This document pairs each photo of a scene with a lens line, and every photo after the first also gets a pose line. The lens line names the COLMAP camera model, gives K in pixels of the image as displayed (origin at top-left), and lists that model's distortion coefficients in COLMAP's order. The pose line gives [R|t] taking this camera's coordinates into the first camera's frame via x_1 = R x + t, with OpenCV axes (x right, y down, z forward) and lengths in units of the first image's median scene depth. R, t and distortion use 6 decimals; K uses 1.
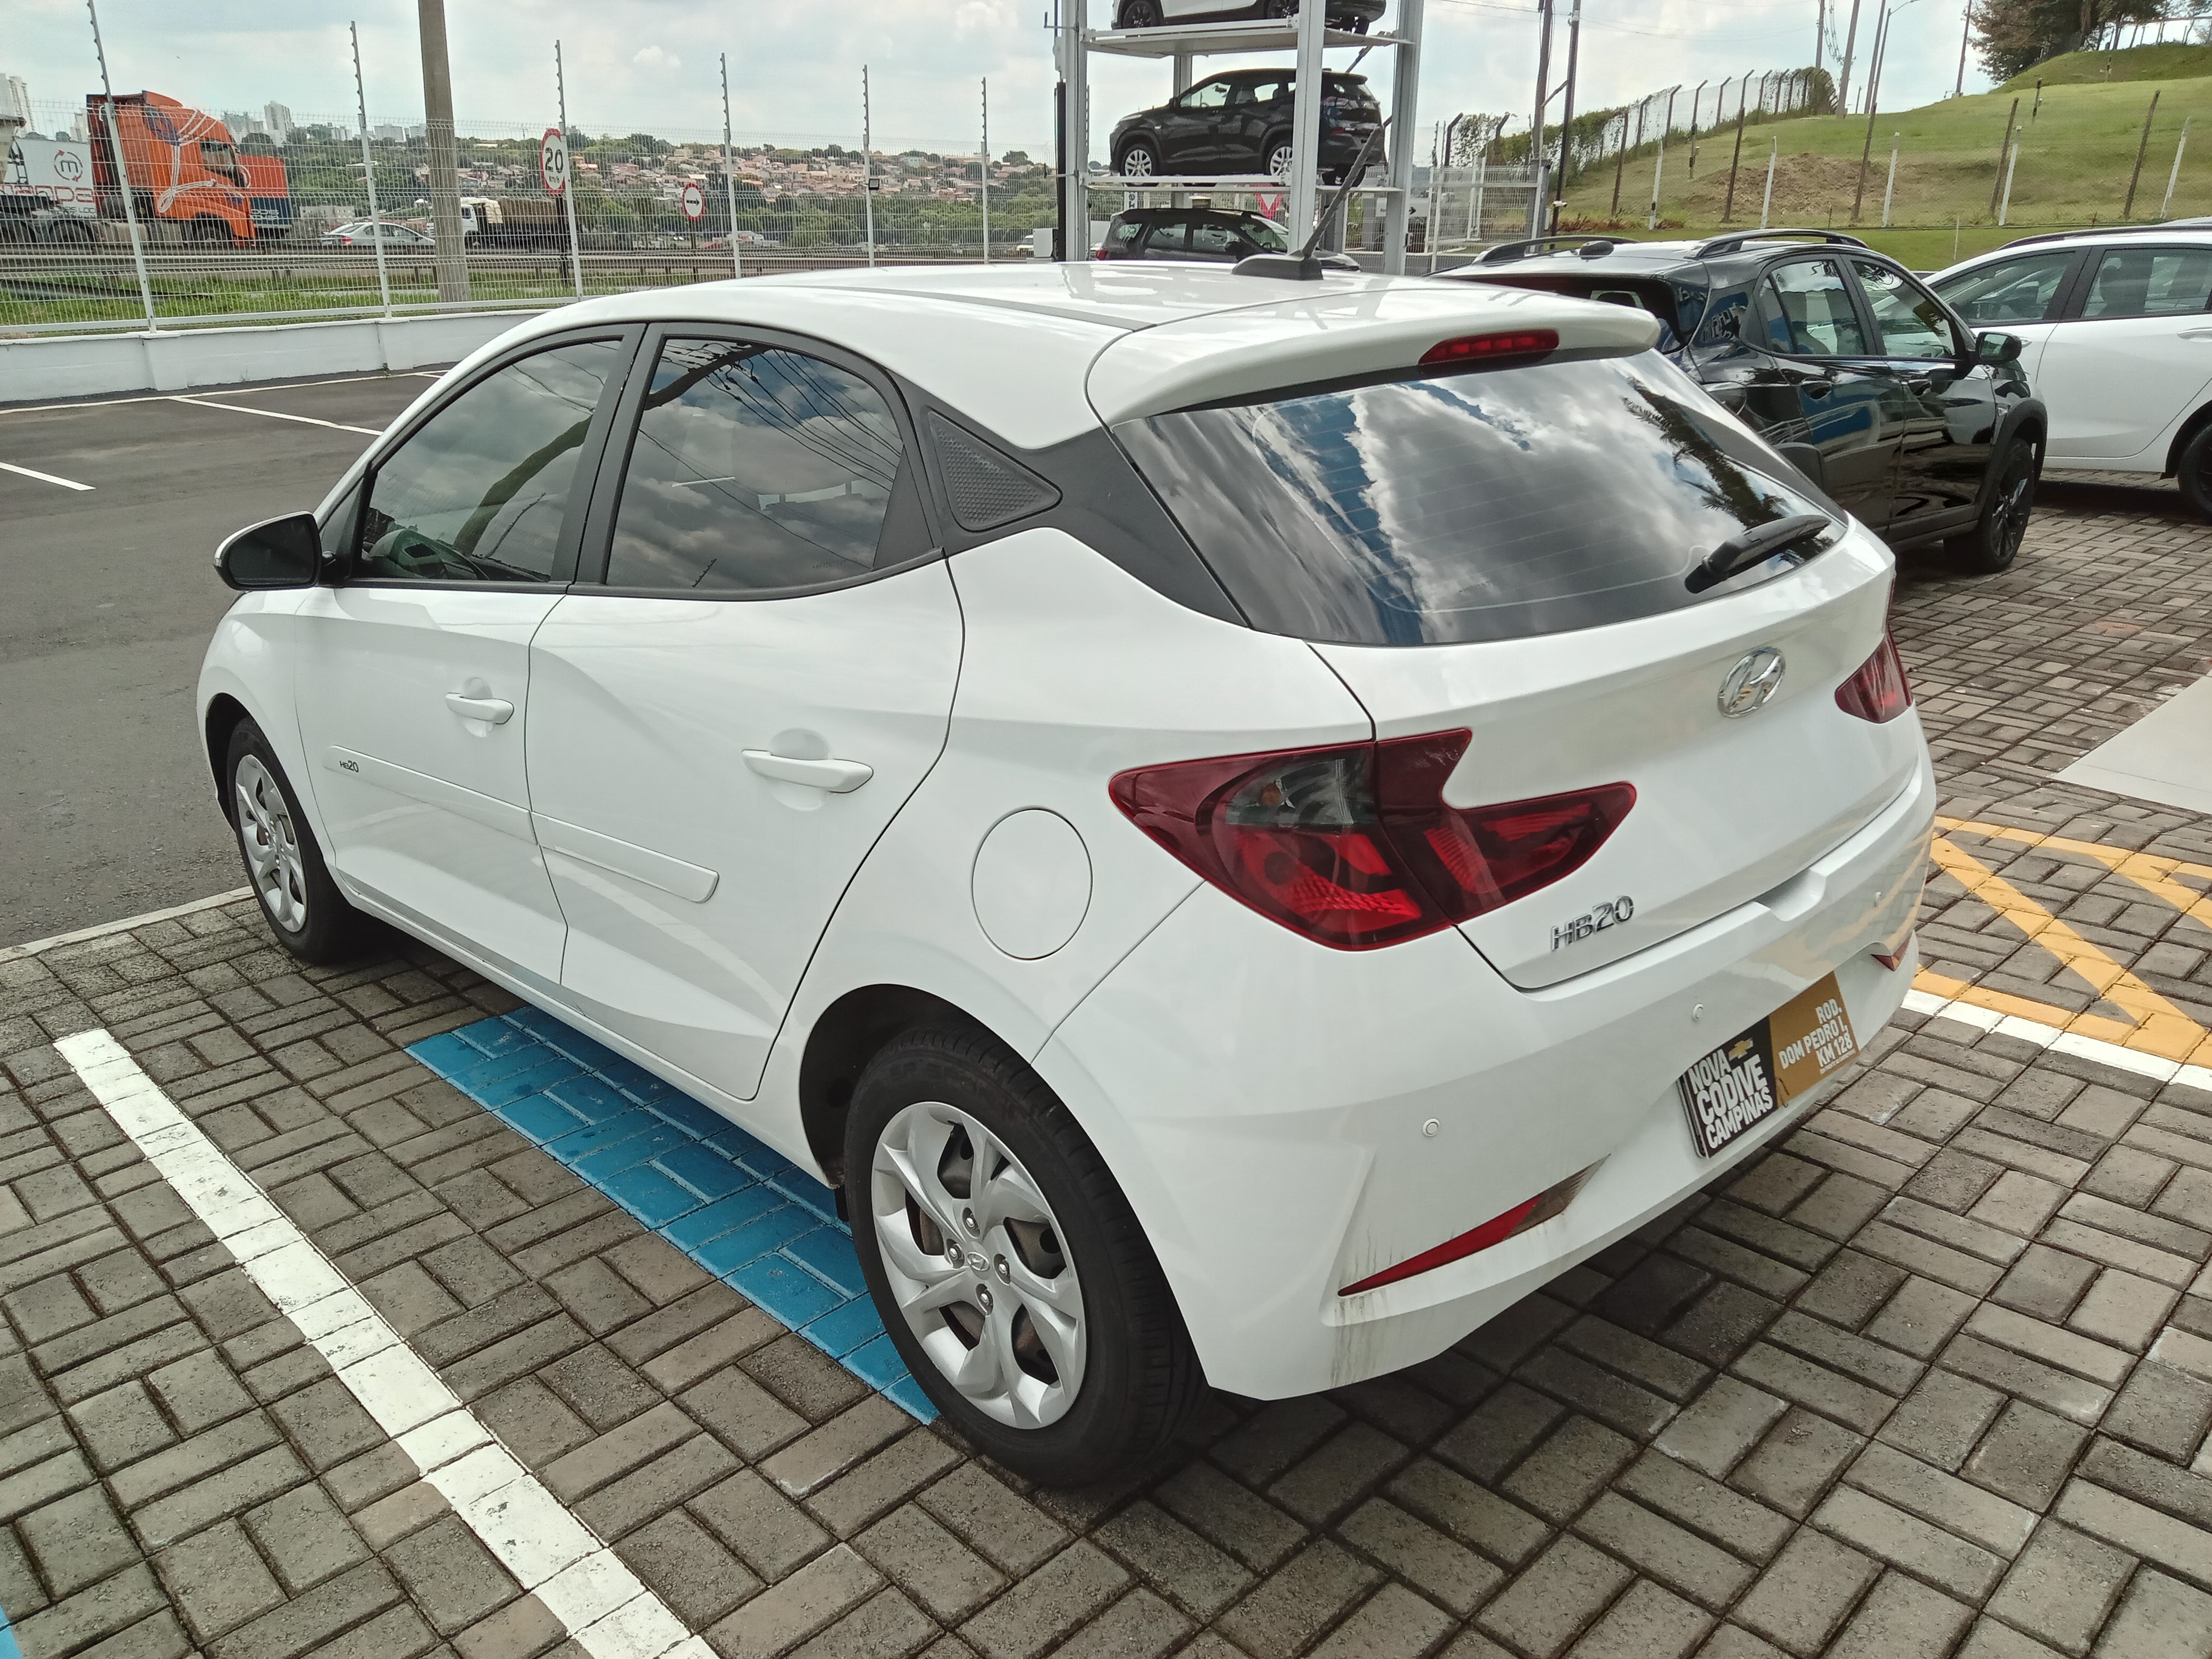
lens RADIAL K [[1638.3, 0, 1106.0], [0, 1638.3, 829.5], [0, 0, 1]] dist [0.002761, -0.001739]
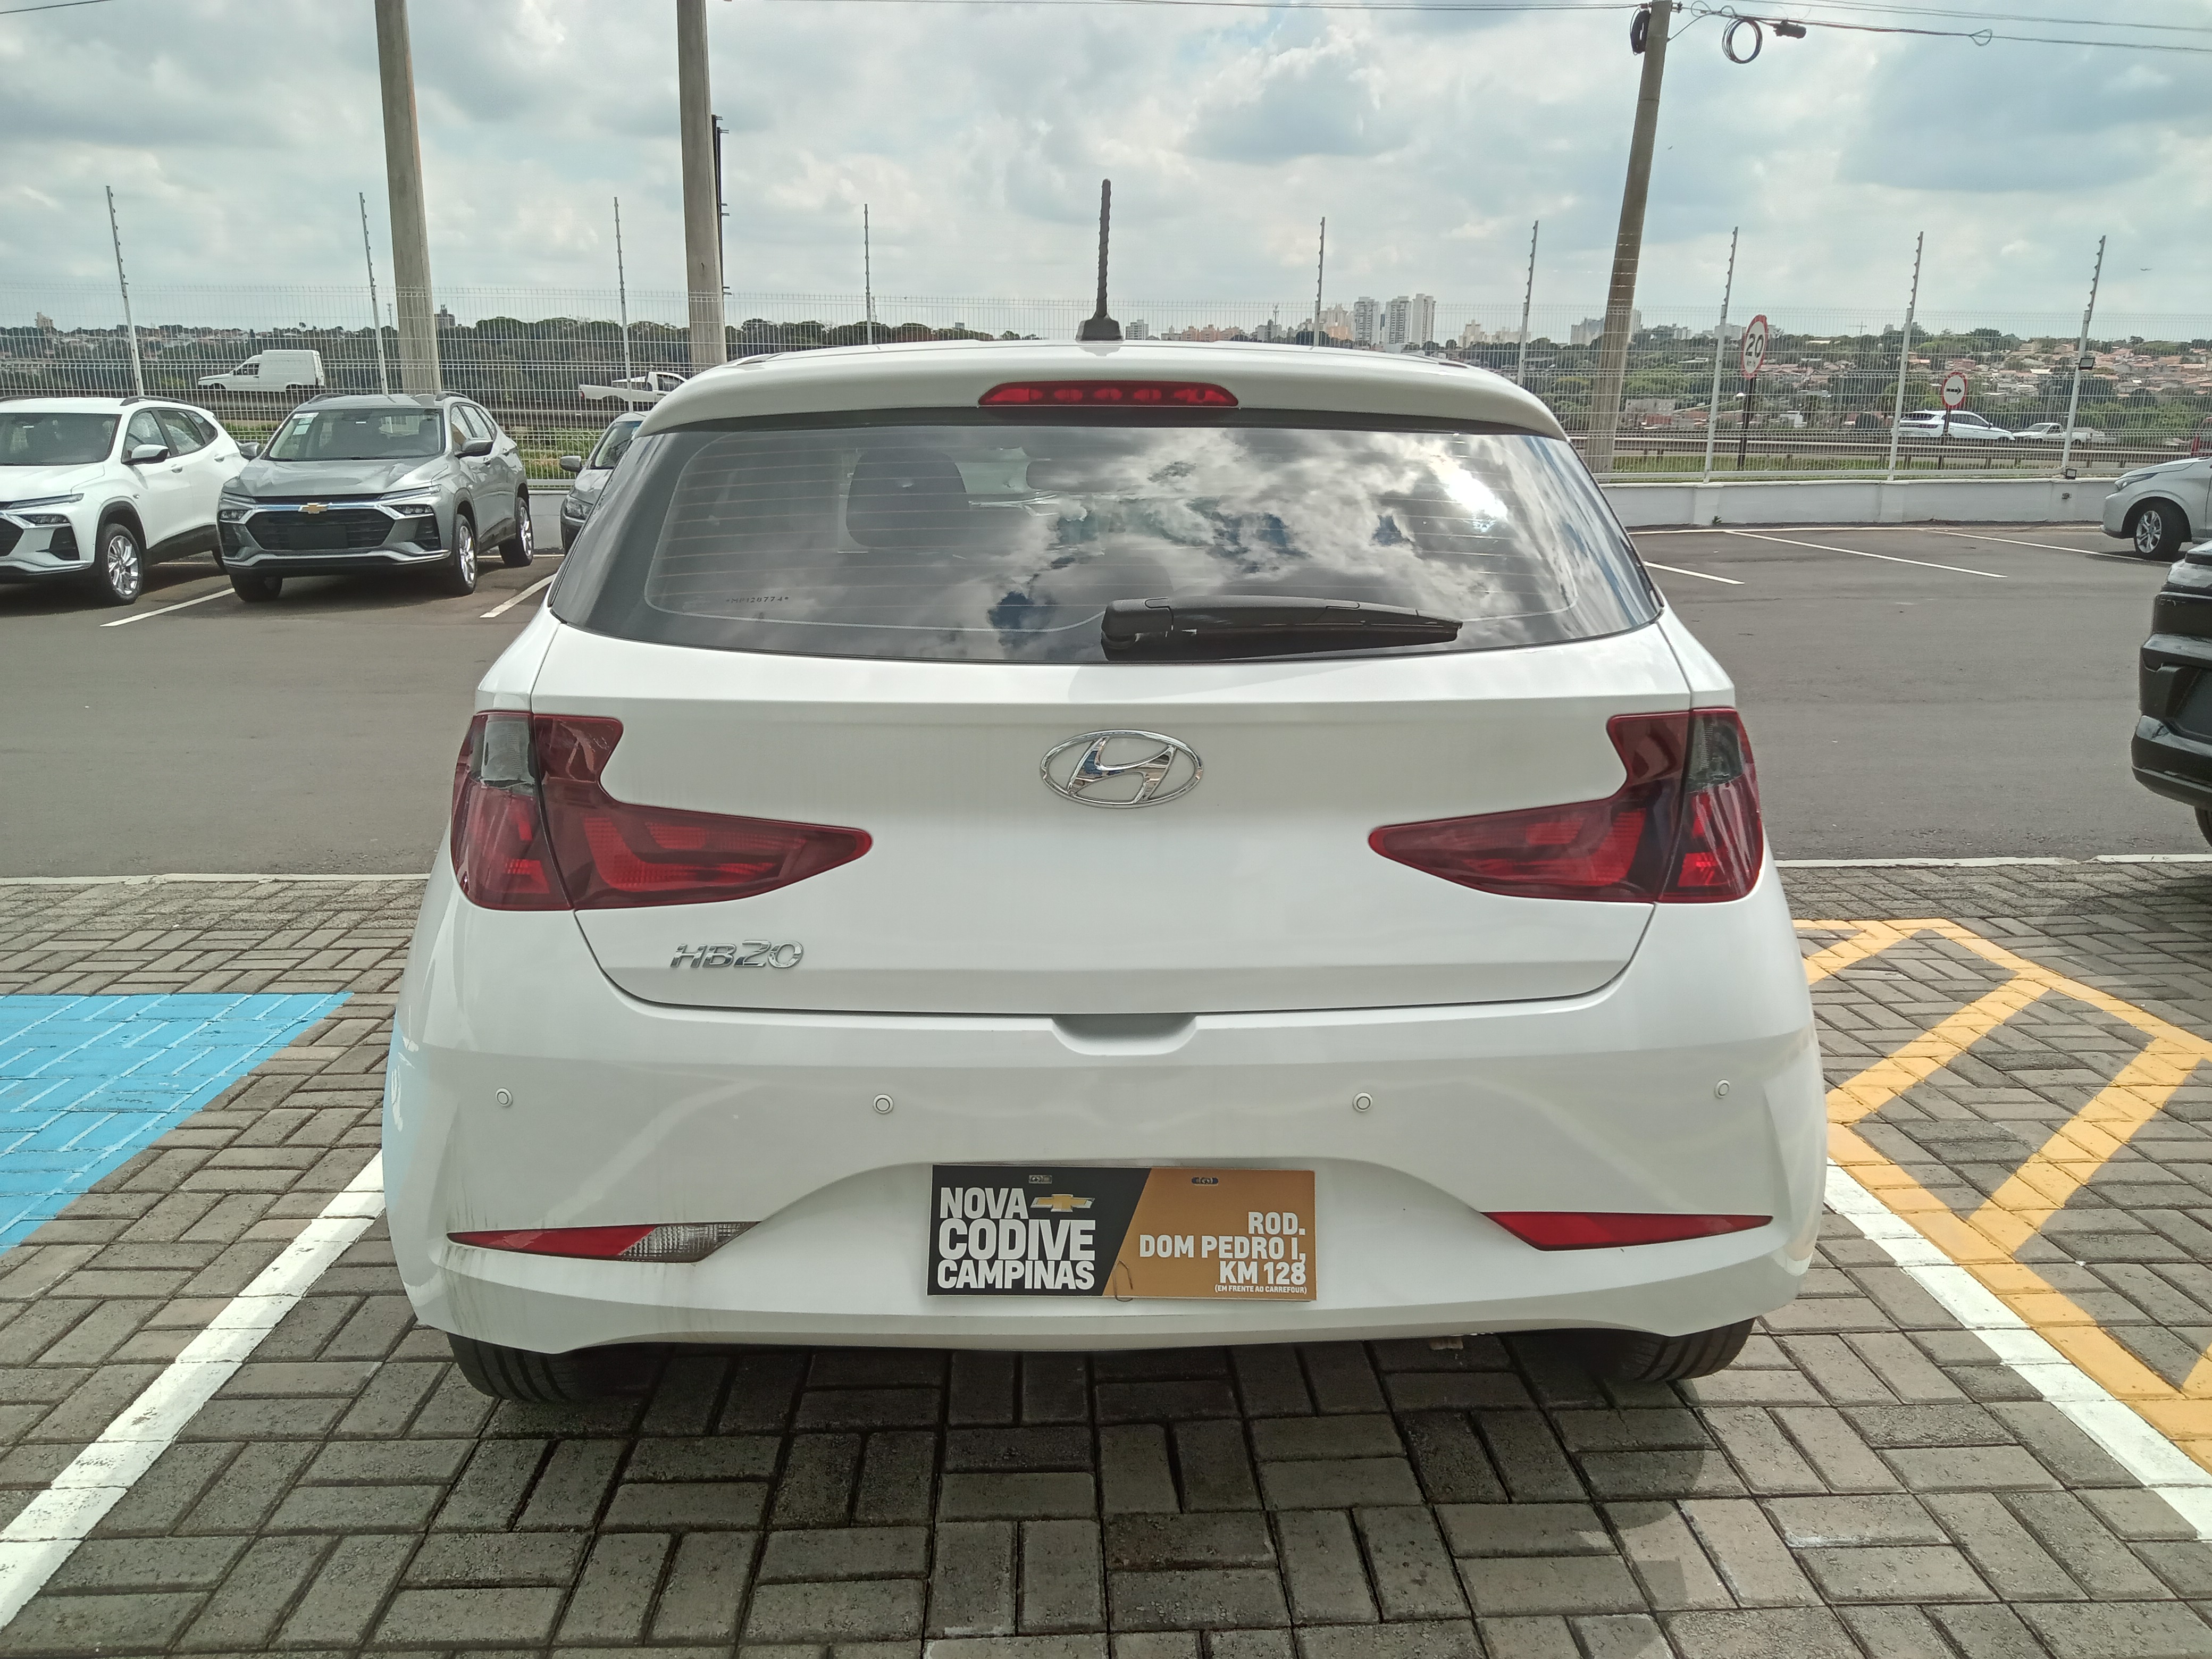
lens RADIAL K [[1620.7, 0, 1107.2], [0, 1620.7, 803.6], [0, 0, 1]] dist [0.011301, -0.006618]
pose [[0.752284, 0.163171, -0.638314, 0.899582], [-0.237186, 0.970959, -0.031331, -0.042471], [0.614664, 0.174969, 0.769138, 0.346900]]
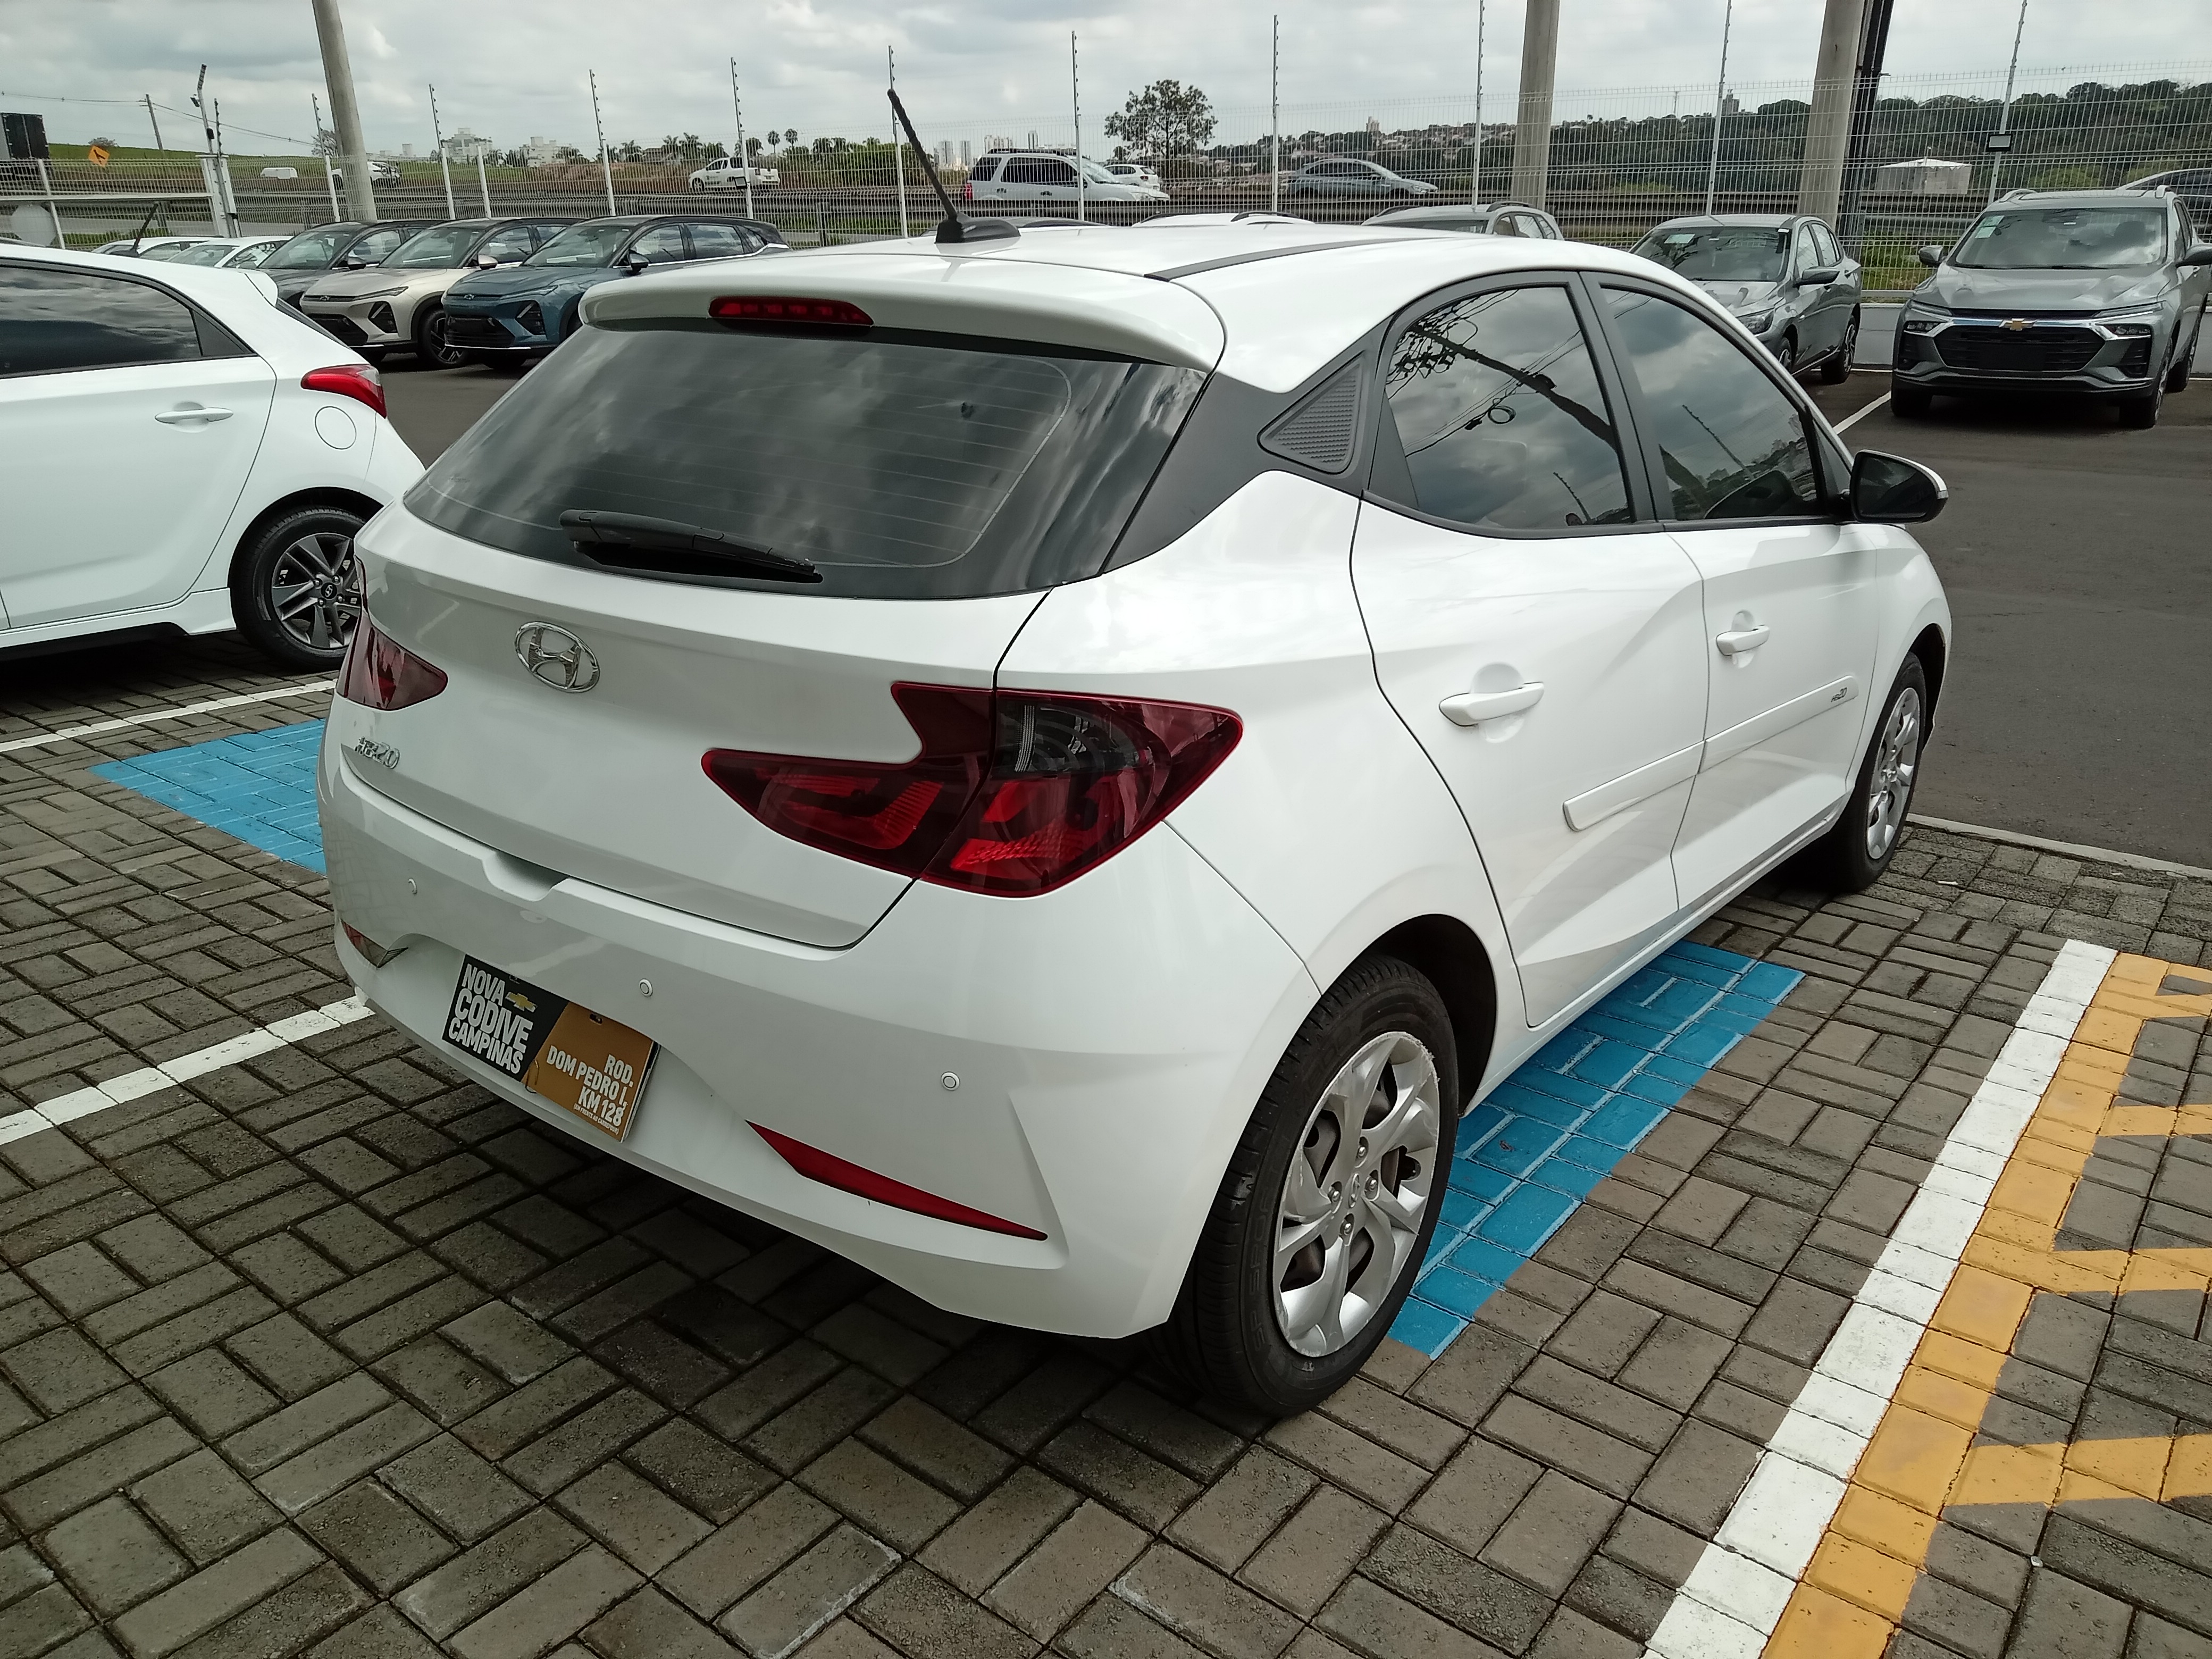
lens RADIAL K [[1620.7, 0, 1107.2], [0, 1620.7, 803.6], [0, 0, 1]] dist [0.011301, -0.006618]
pose [[0.143960, 0.342833, -0.928300, 1.342896], [-0.324941, 0.902434, 0.282889, -0.384675], [0.934713, 0.260918, 0.241315, 1.068772]]
